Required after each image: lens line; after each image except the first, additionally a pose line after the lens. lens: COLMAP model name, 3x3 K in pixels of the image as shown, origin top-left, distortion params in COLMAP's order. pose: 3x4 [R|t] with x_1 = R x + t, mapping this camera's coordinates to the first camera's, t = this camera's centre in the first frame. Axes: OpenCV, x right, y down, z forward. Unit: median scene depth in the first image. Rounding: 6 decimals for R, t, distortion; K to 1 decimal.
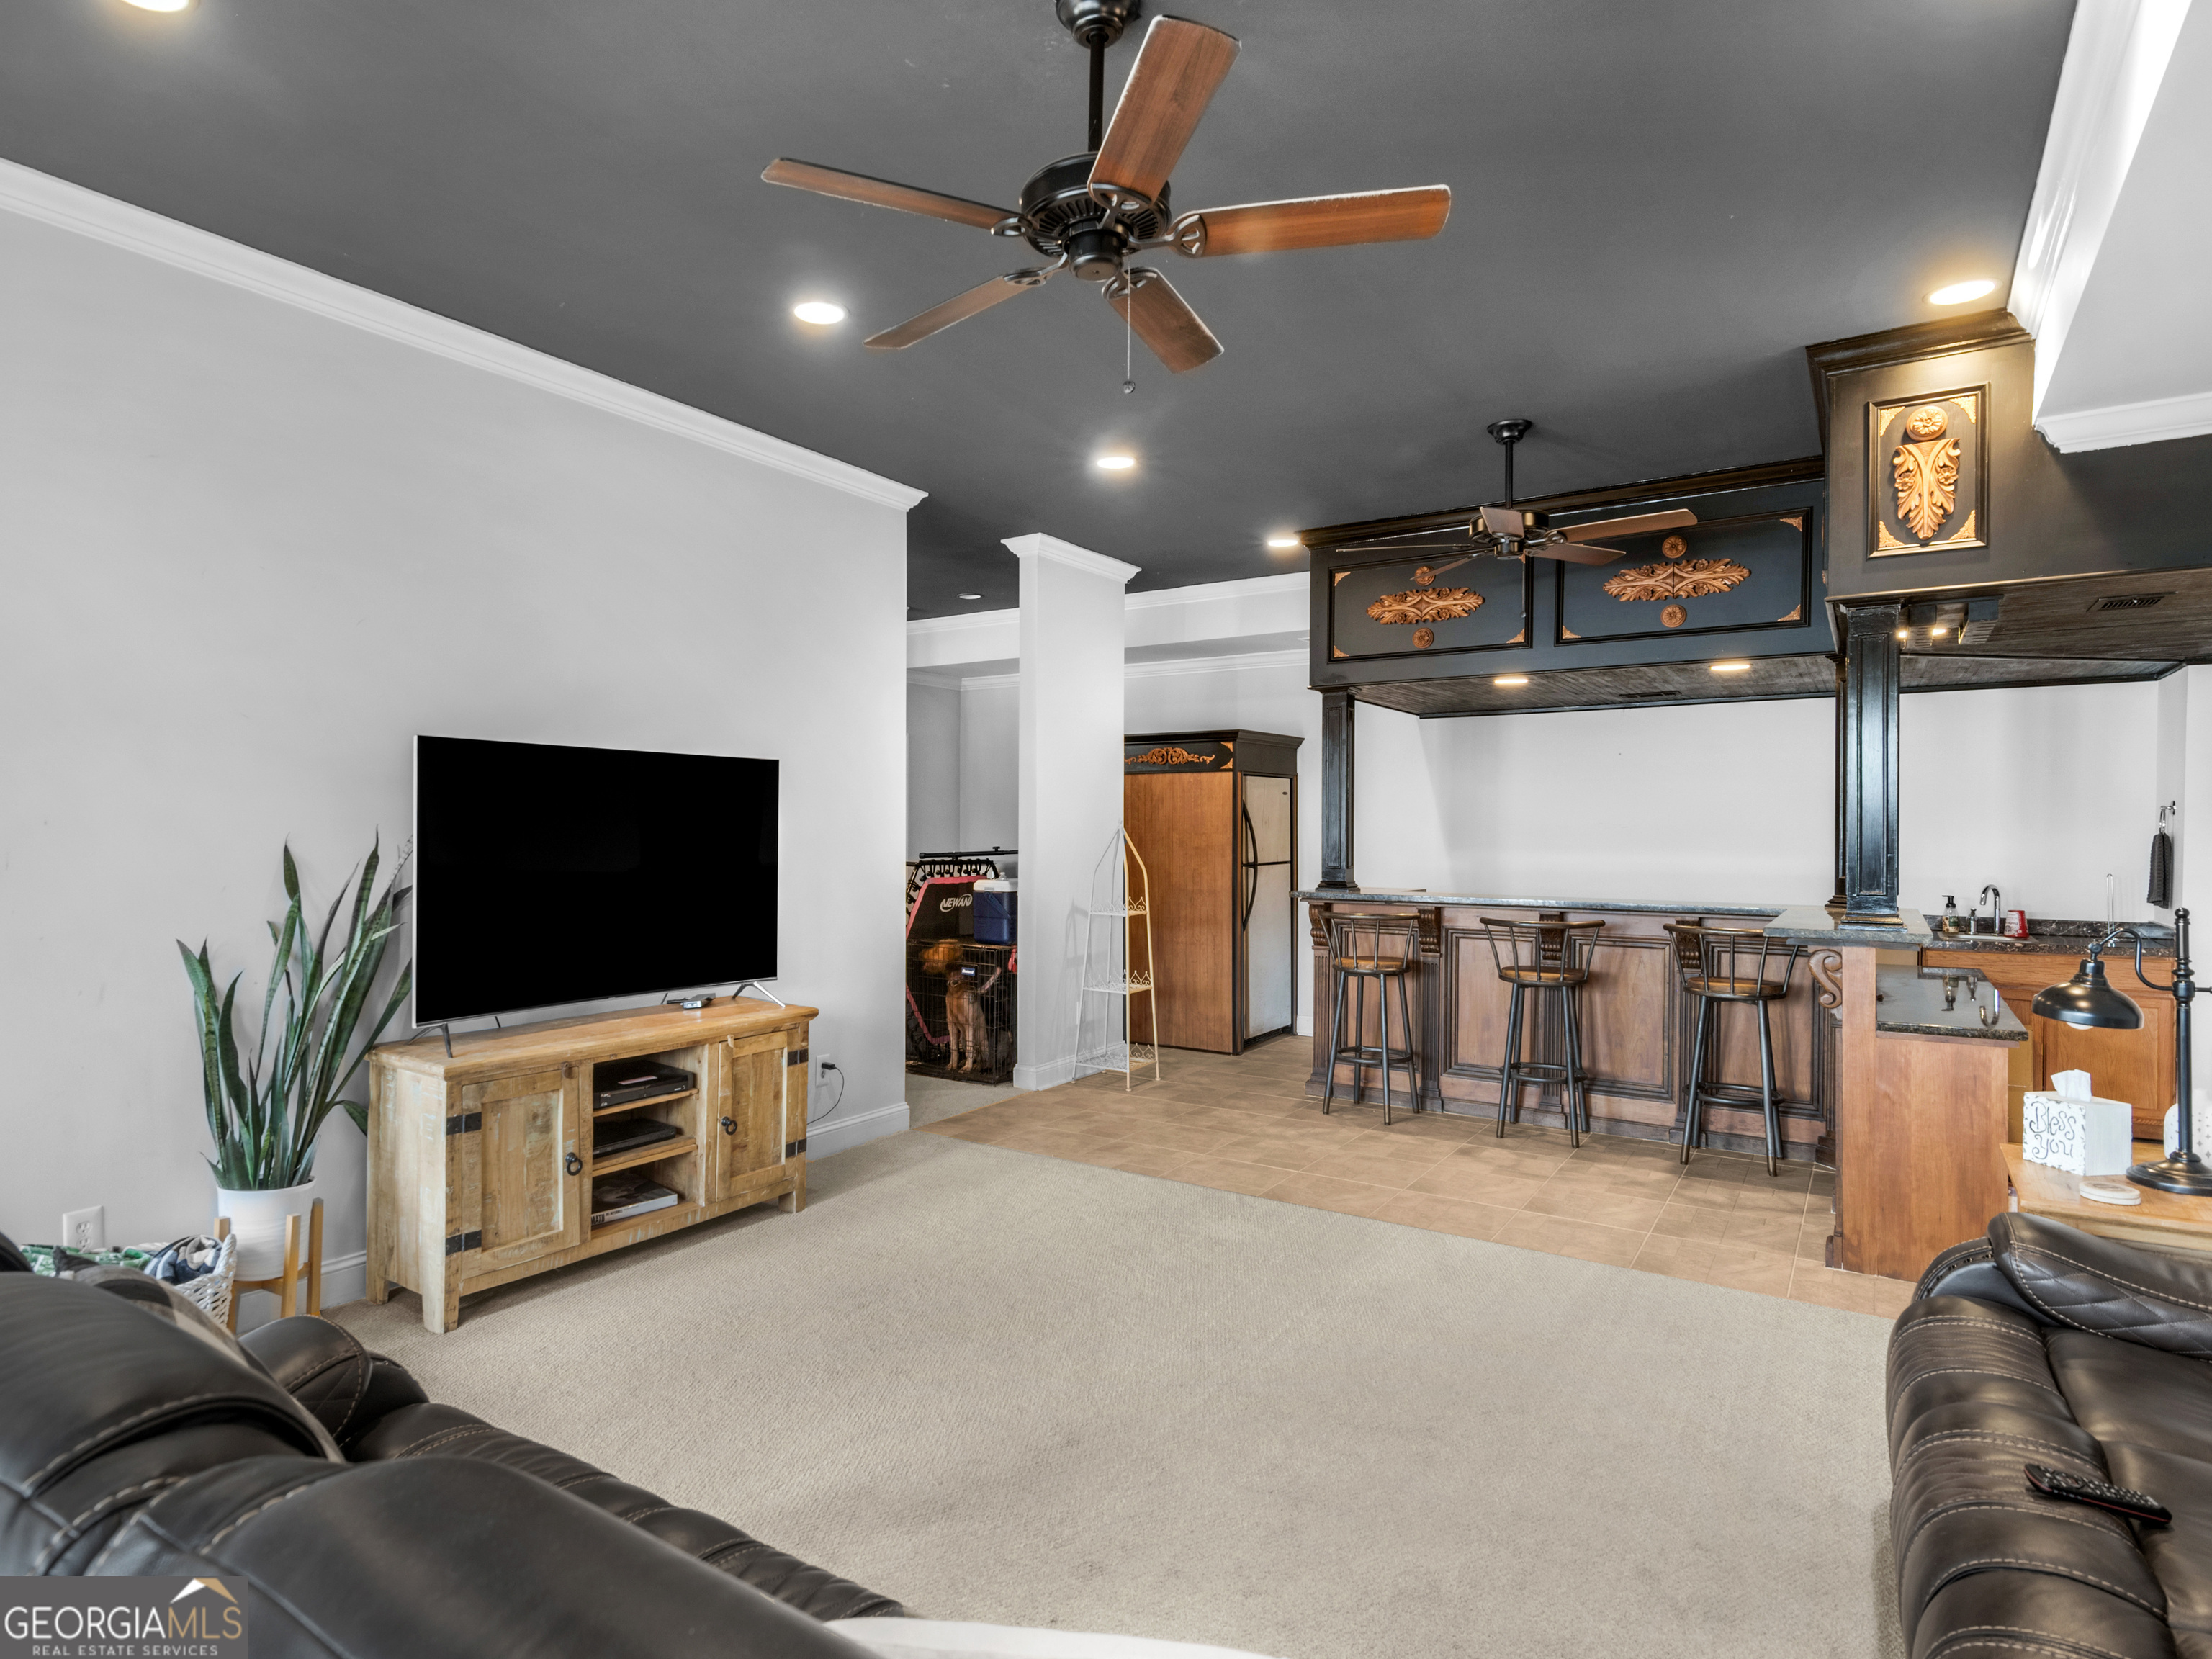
lens RADIAL K [[1136.6, 0, 1091.6], [0, 1136.6, 828.6], [0, 0, 1]] dist [0.015281, 0.000052]
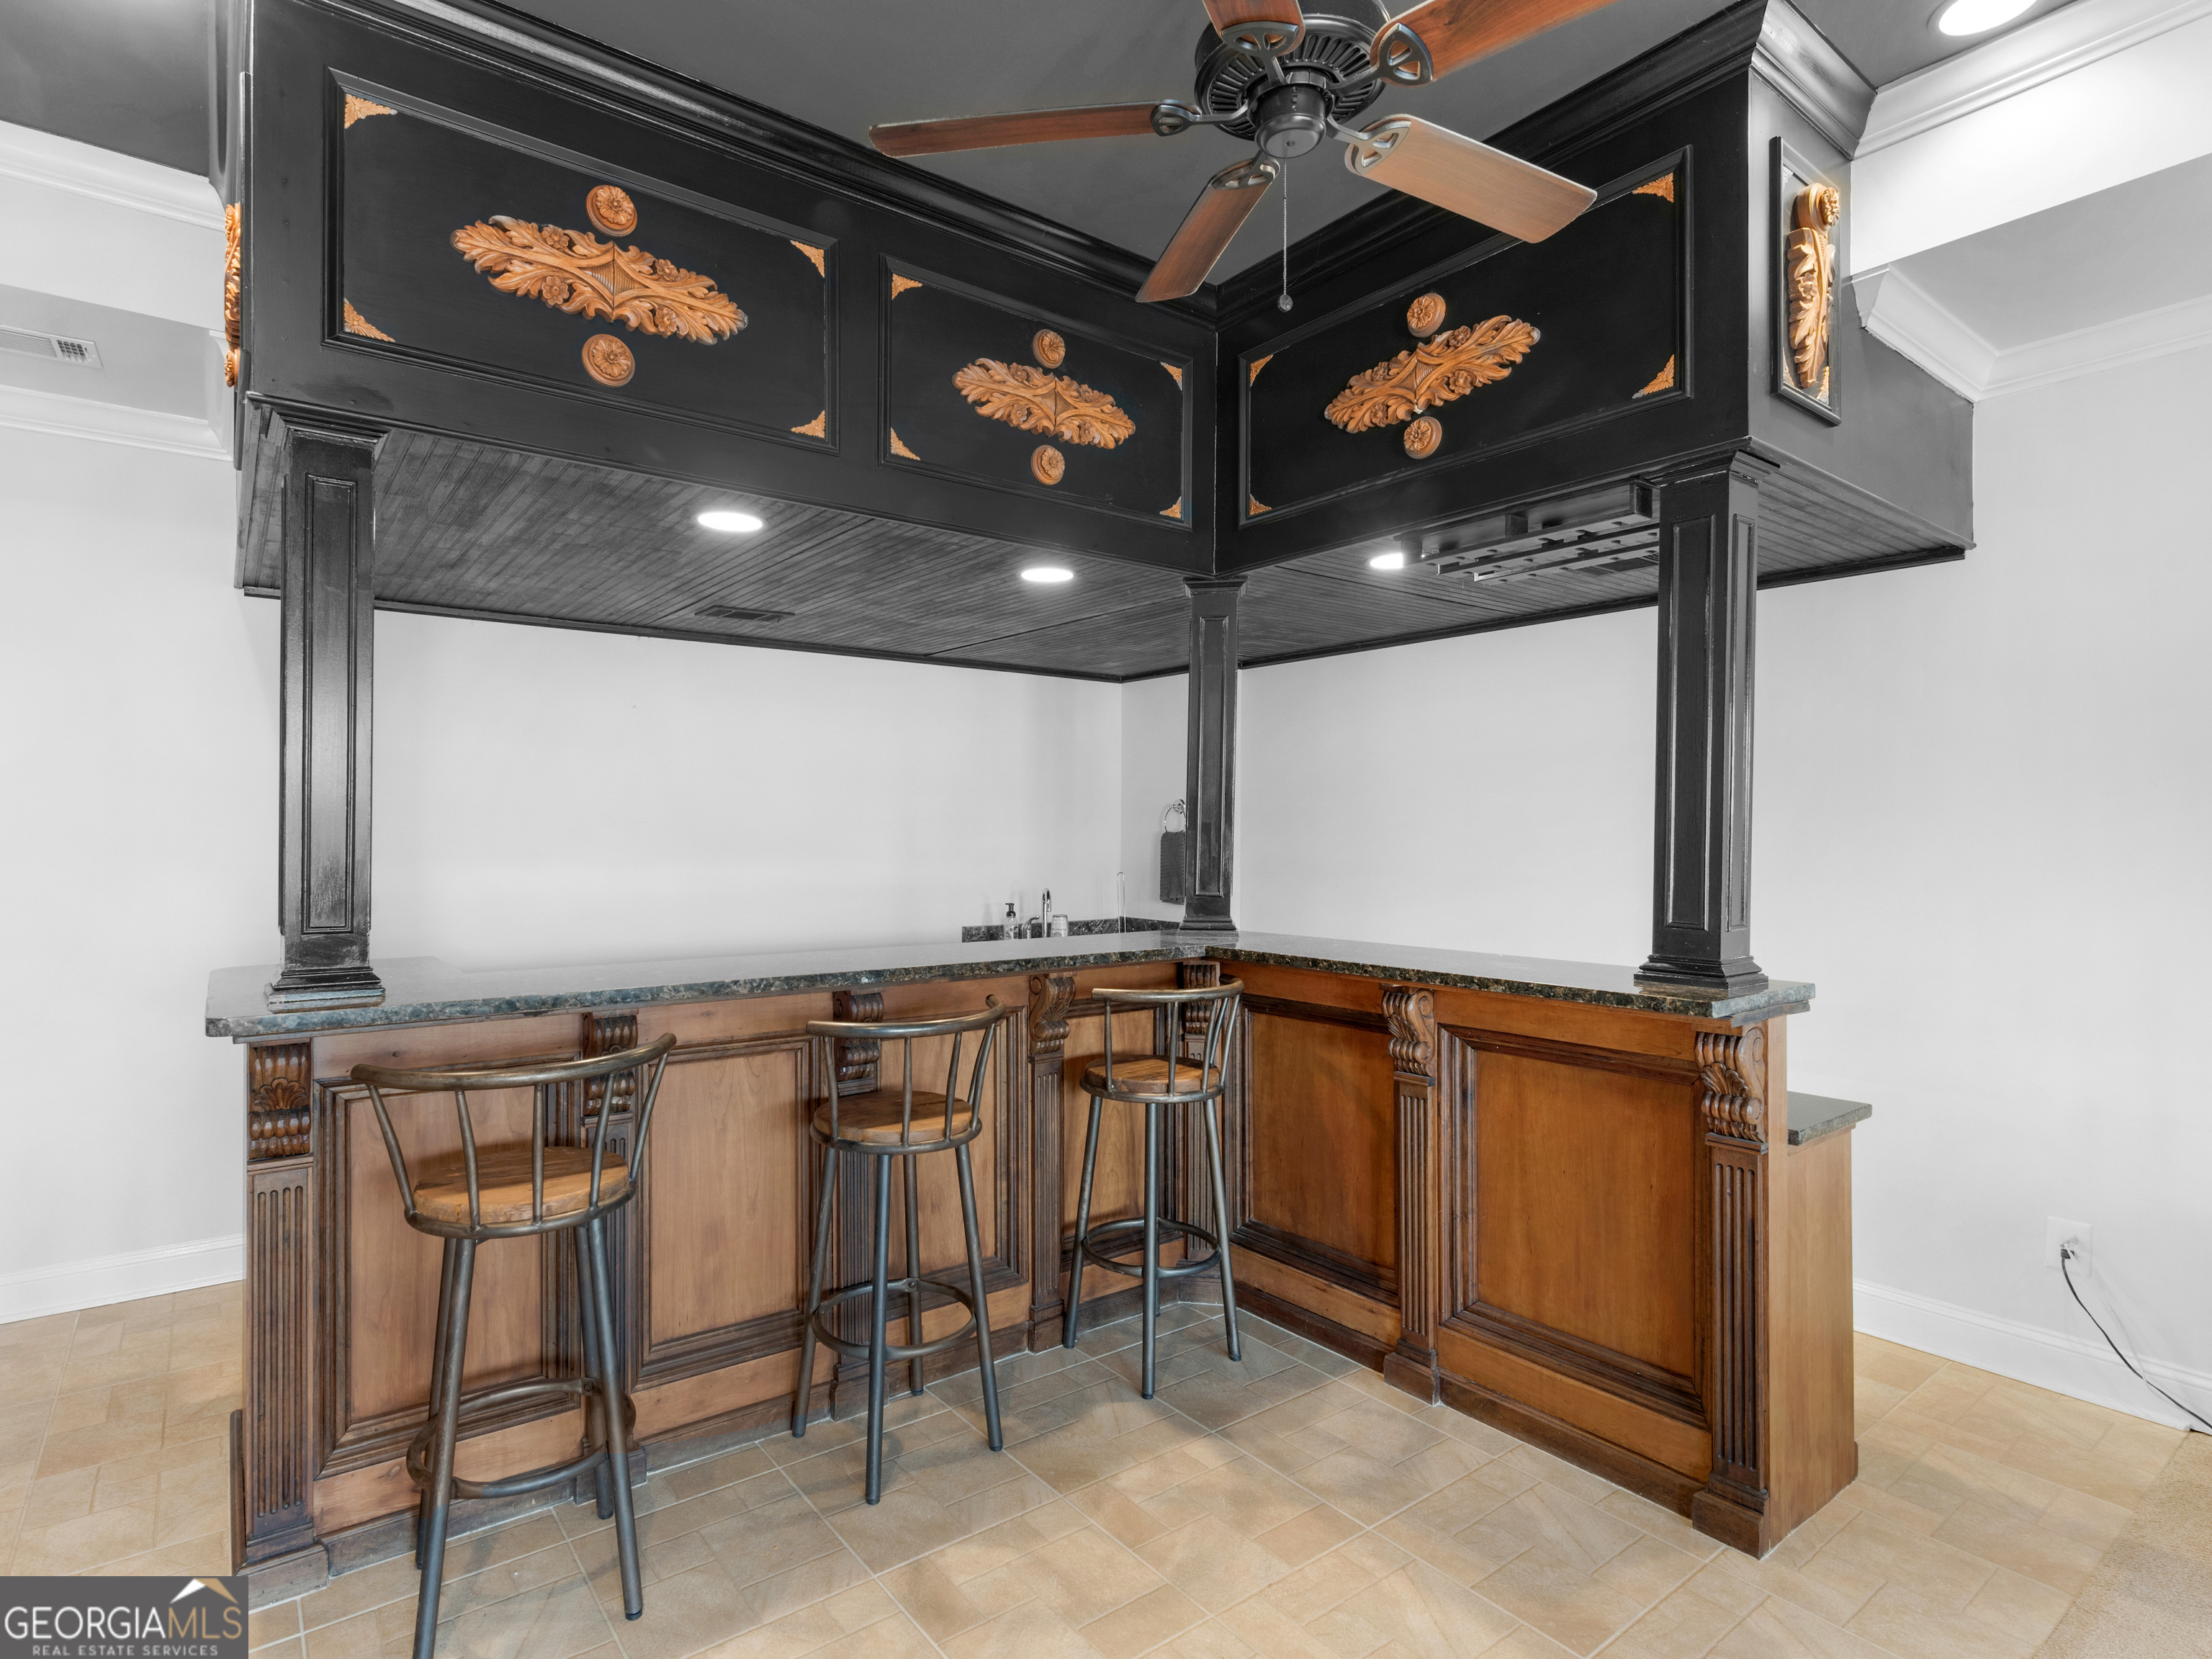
lens RADIAL K [[1136.6, 0, 1091.6], [0, 1136.6, 828.6], [0, 0, 1]] dist [0.015281, 0.000052]
pose [[0.390428, 0.002246, 0.920631, -0.028449], [-0.000720, 0.999997, -0.002134, 0.005200], [-0.920633, 0.000170, 0.390429, 0.805186]]
